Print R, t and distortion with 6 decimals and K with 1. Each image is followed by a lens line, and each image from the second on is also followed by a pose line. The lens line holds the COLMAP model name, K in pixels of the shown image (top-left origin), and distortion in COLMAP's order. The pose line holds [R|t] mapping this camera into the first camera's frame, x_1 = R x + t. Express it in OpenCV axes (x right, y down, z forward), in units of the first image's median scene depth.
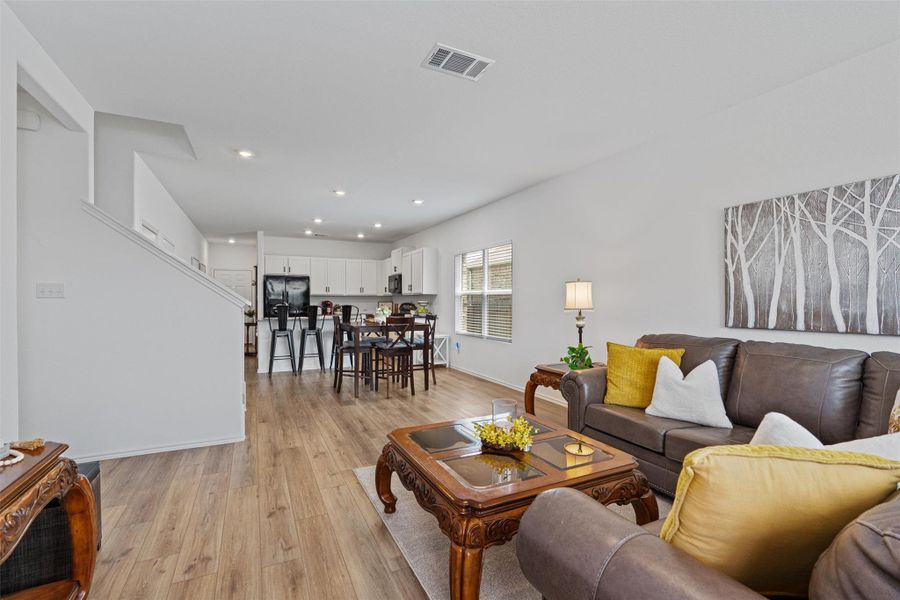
lens RADIAL K [[404.9, 0, 446.1], [0, 404.9, 304.0], [0, 0, 1]] dist [-0.004970, 0.001427]
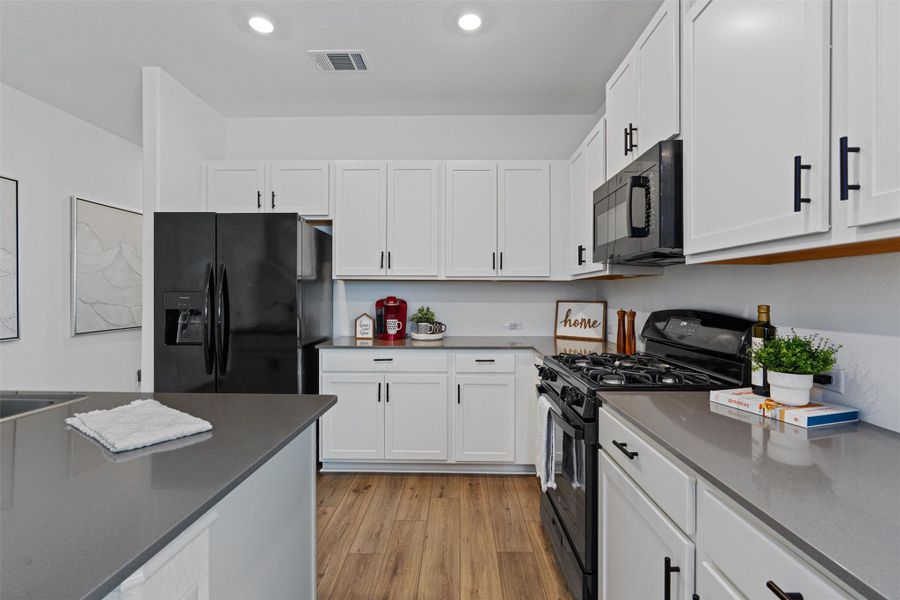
lens RADIAL K [[404.9, 0, 453.2], [0, 404.9, 293.6], [0, 0, 1]] dist [-0.004970, 0.001427]
pose [[0.895933, 0.003171, -0.444179, -0.163032], [-0.008980, 0.999899, -0.010975, -0.011076], [0.444099, 0.013822, 0.895871, 1.114855]]
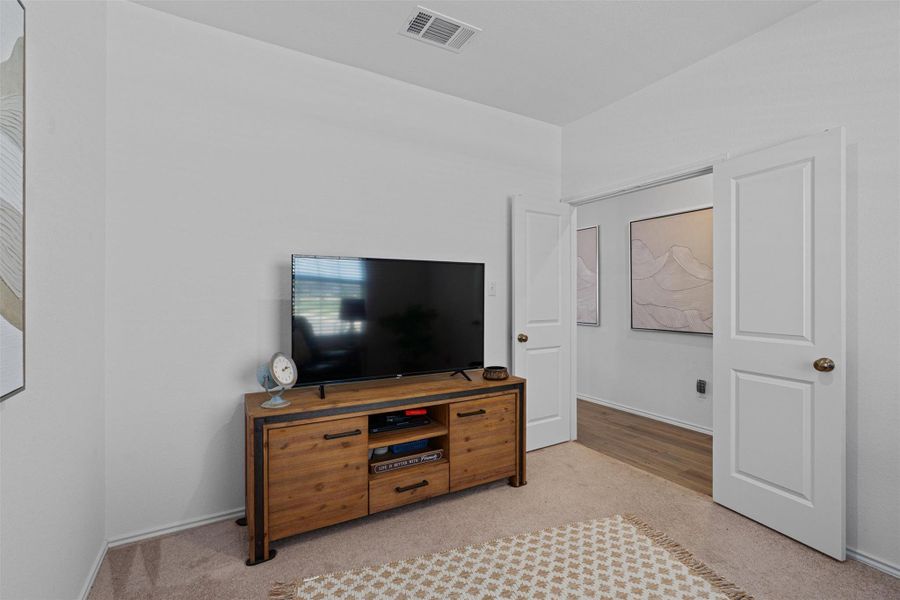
lens RADIAL K [[404.9, 0, 449.3], [0, 404.9, 295.3], [0, 0, 1]] dist [-0.004970, 0.001427]
pose [[-0.997445, -0.002818, -0.071382, -0.469256], [-0.004030, 0.999850, 0.016840, -0.023446], [0.071324, 0.017085, -0.997307, 1.979427]]
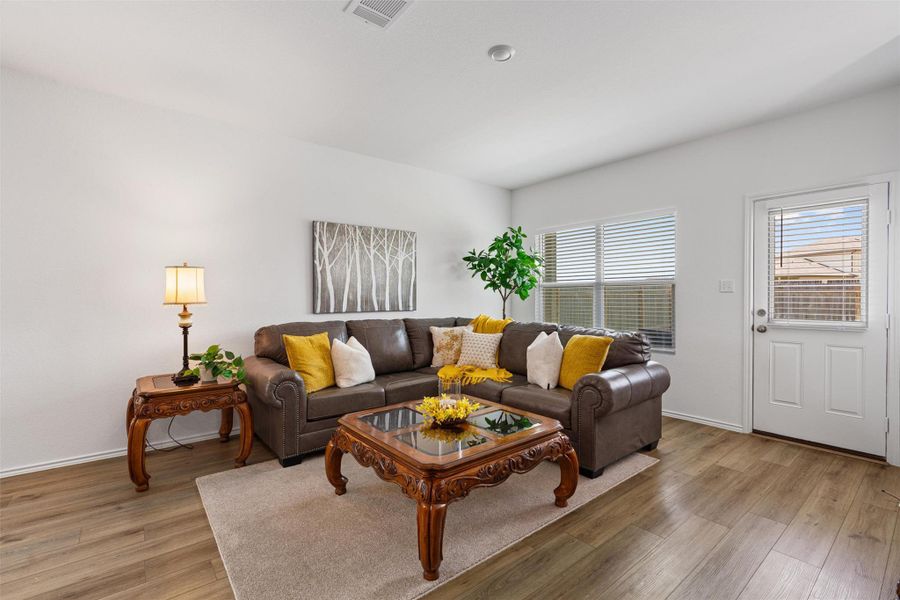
lens RADIAL K [[404.9, 0, 453.9], [0, 404.9, 298.9], [0, 0, 1]] dist [-0.004970, 0.001427]
pose [[-0.226396, -0.008985, 0.973994, -0.312333], [0.008325, 0.999903, 0.011159, -0.000094], [-0.974000, 0.010635, -0.226299, 0.408065]]
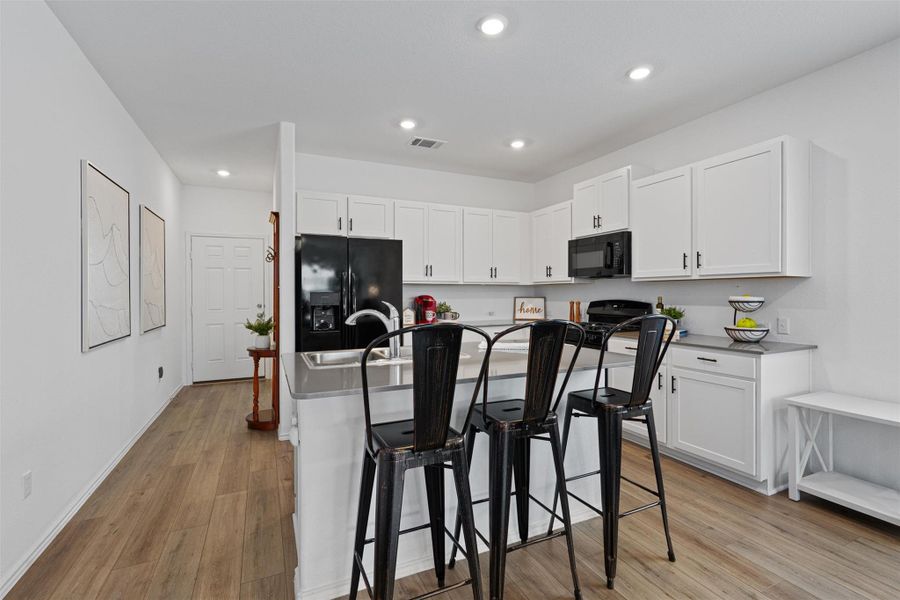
lens RADIAL K [[404.9, 0, 451.6], [0, 404.9, 295.4], [0, 0, 1]] dist [-0.004970, 0.001427]
pose [[0.999948, -0.000241, -0.010203, -0.392005], [0.000190, 0.999988, -0.004948, -0.008323], [0.010204, 0.004945, 0.999936, 0.805976]]
